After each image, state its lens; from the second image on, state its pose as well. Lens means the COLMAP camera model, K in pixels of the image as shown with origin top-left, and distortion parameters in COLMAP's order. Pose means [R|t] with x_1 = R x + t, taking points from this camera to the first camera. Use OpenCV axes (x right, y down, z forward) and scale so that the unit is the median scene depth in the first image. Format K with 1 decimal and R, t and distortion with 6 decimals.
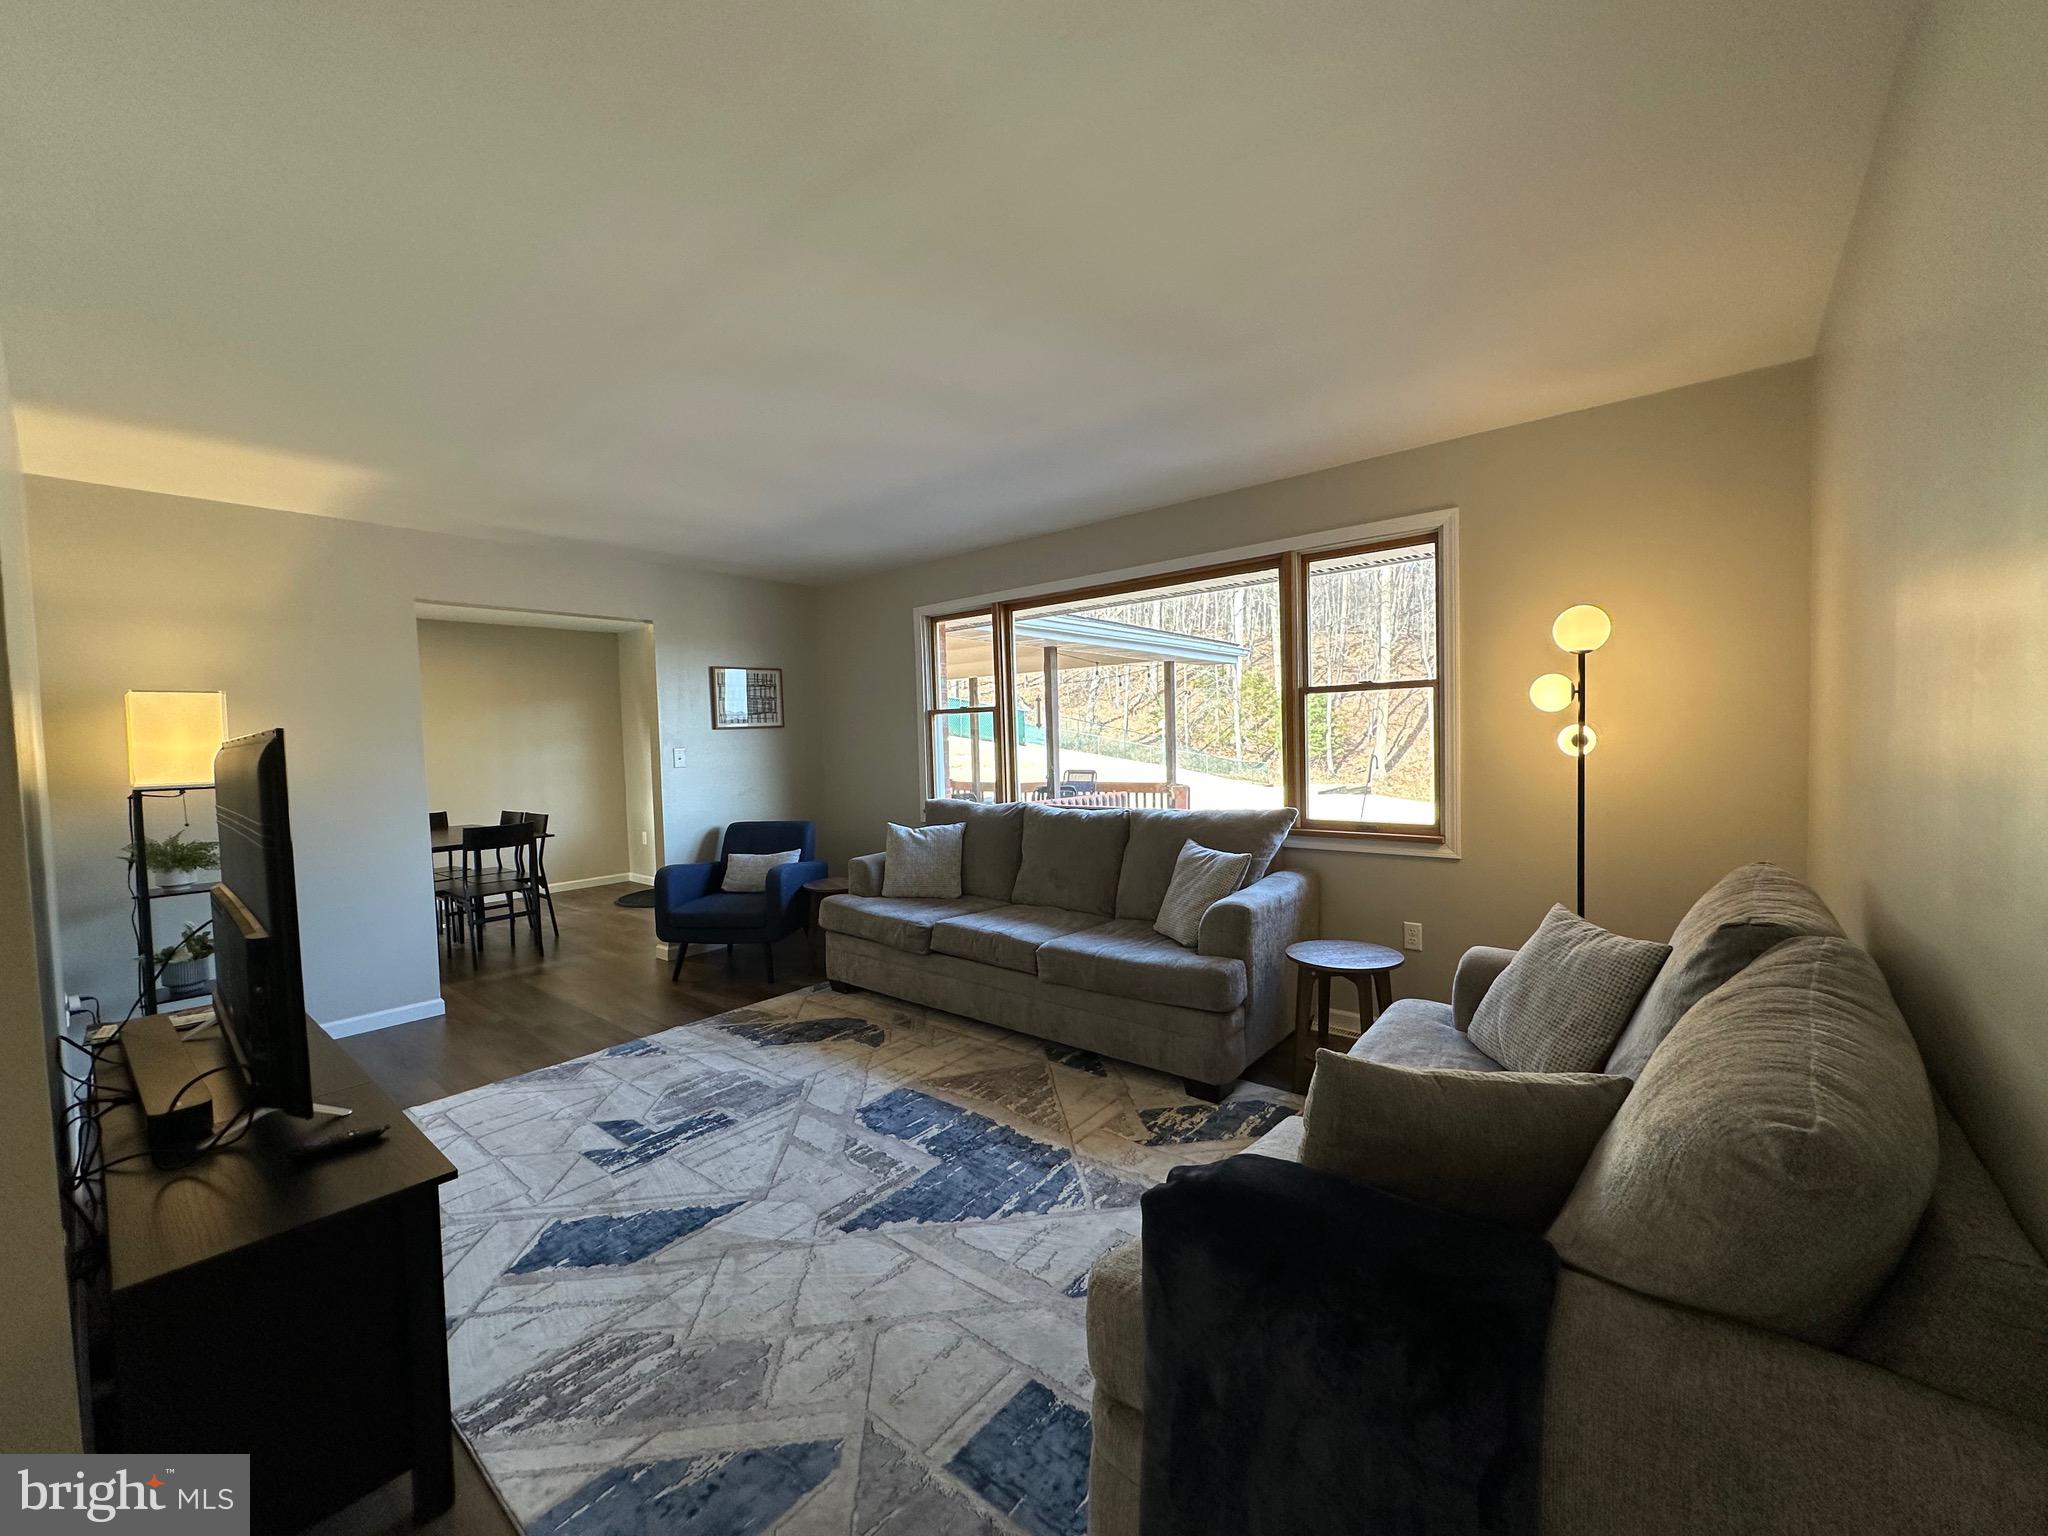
lens RADIAL K [[808.4, 0, 1024.0], [0, 808.4, 768.0], [0, 0, 1]] dist [-0.001137, -0.000020]
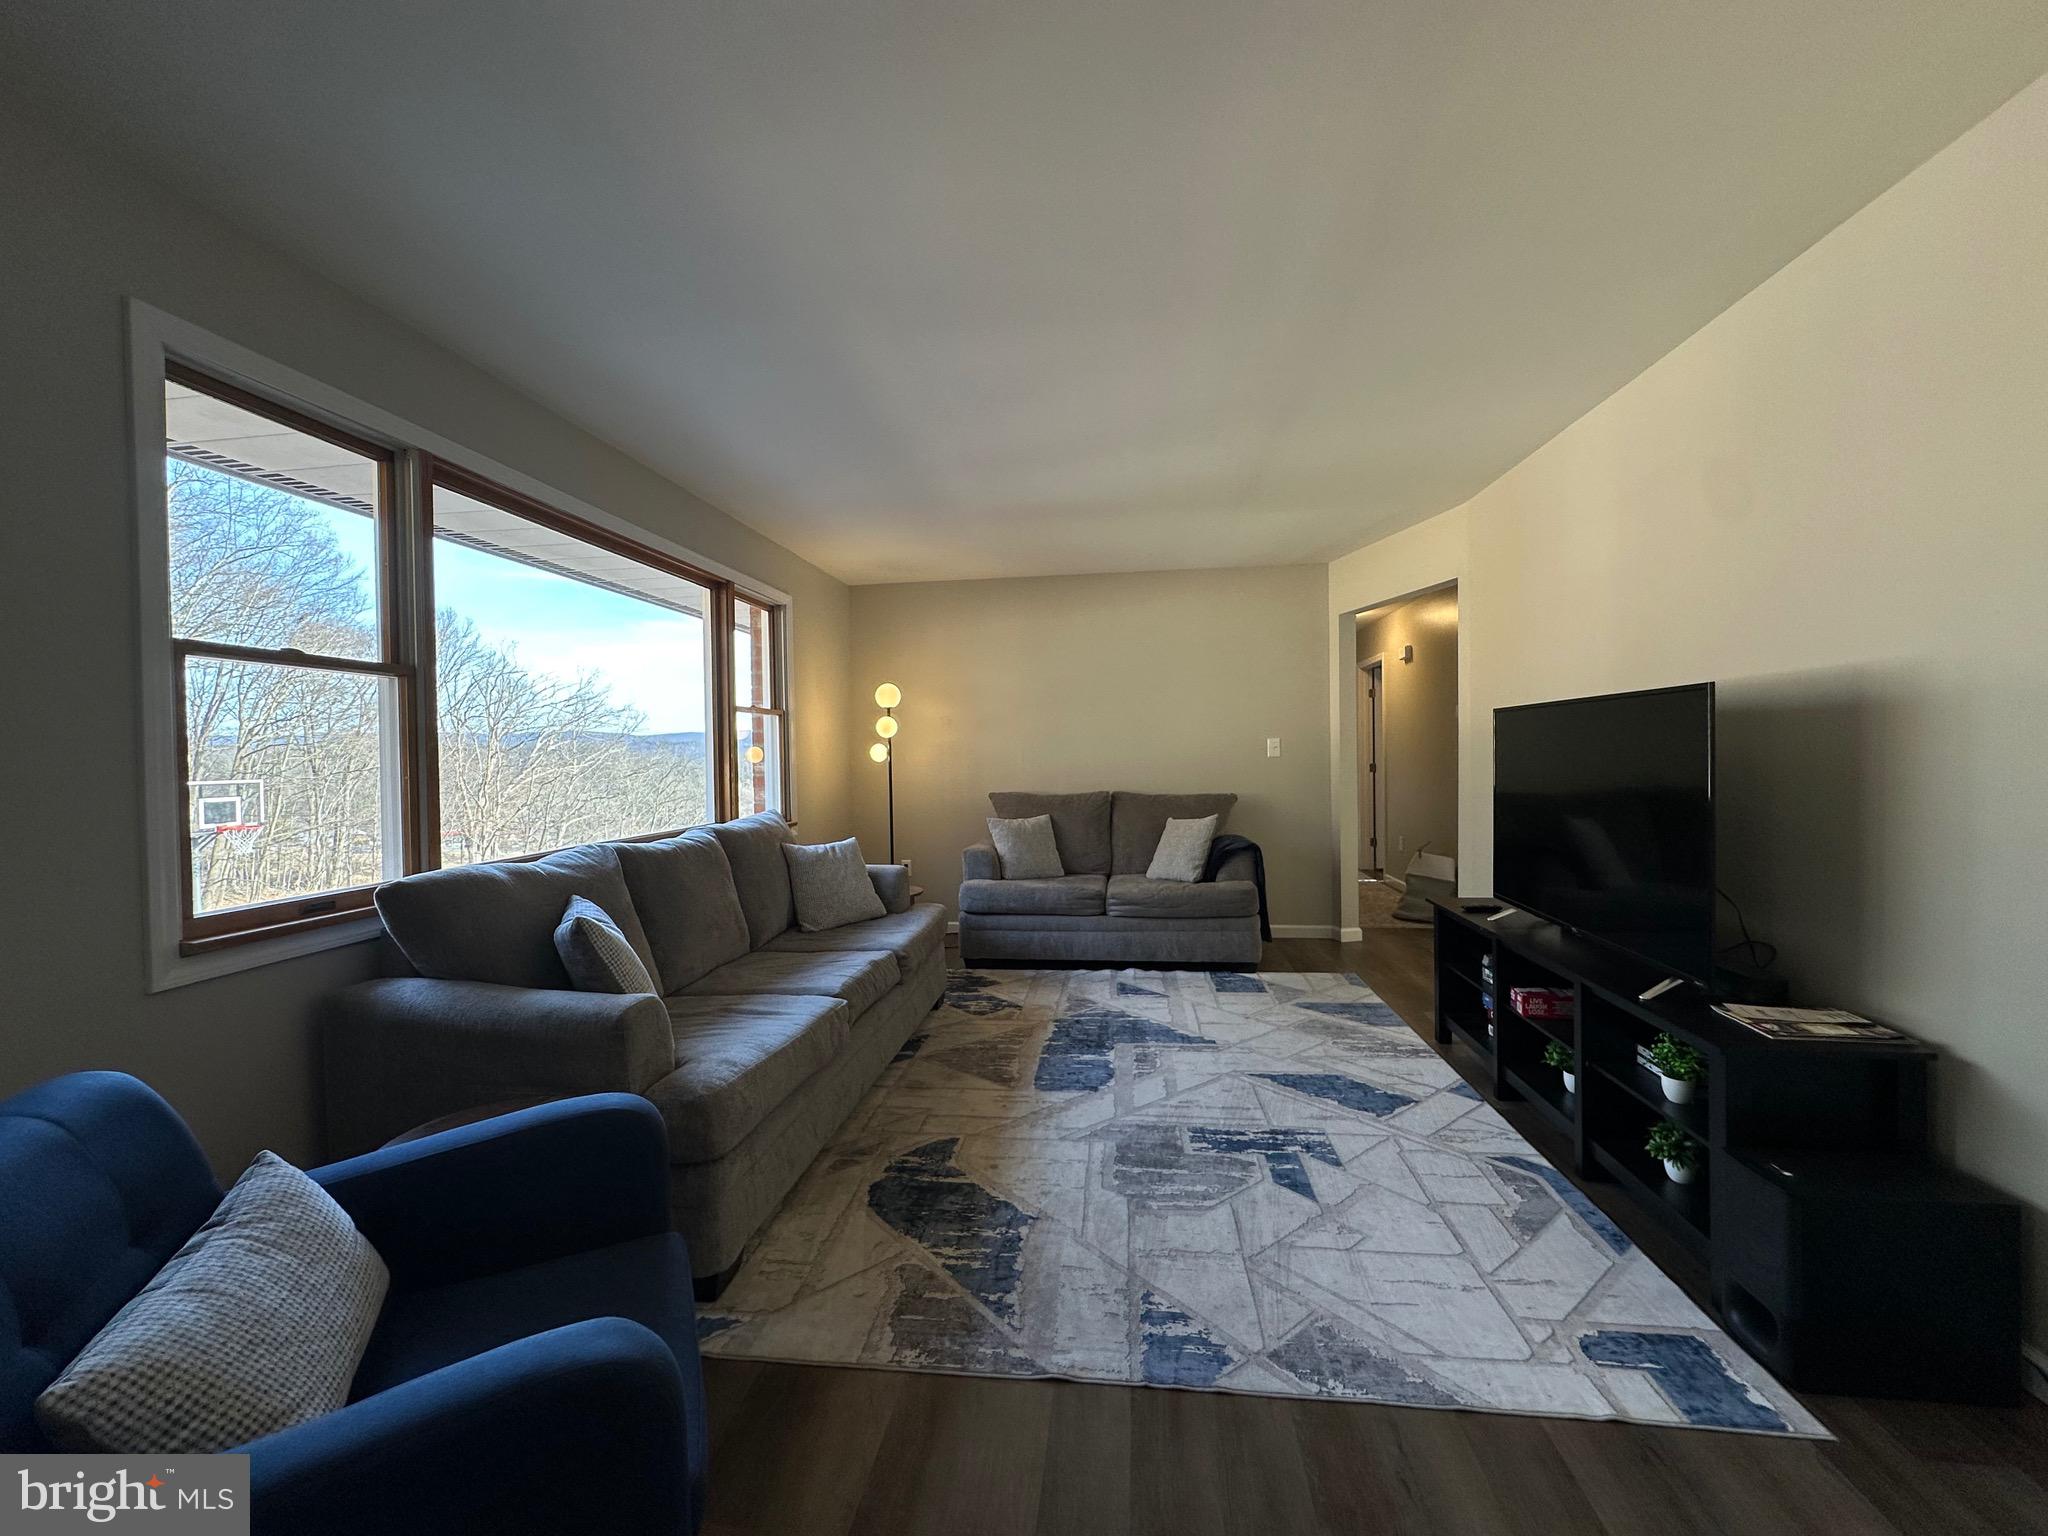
lens RADIAL K [[808.4, 0, 1024.0], [0, 808.4, 768.0], [0, 0, 1]] dist [-0.001137, -0.000020]
pose [[-0.533138, 0.022691, 0.845724, -1.123398], [0.063664, 0.997882, 0.013360, -0.001729], [-0.843630, 0.060964, -0.533453, 1.743780]]
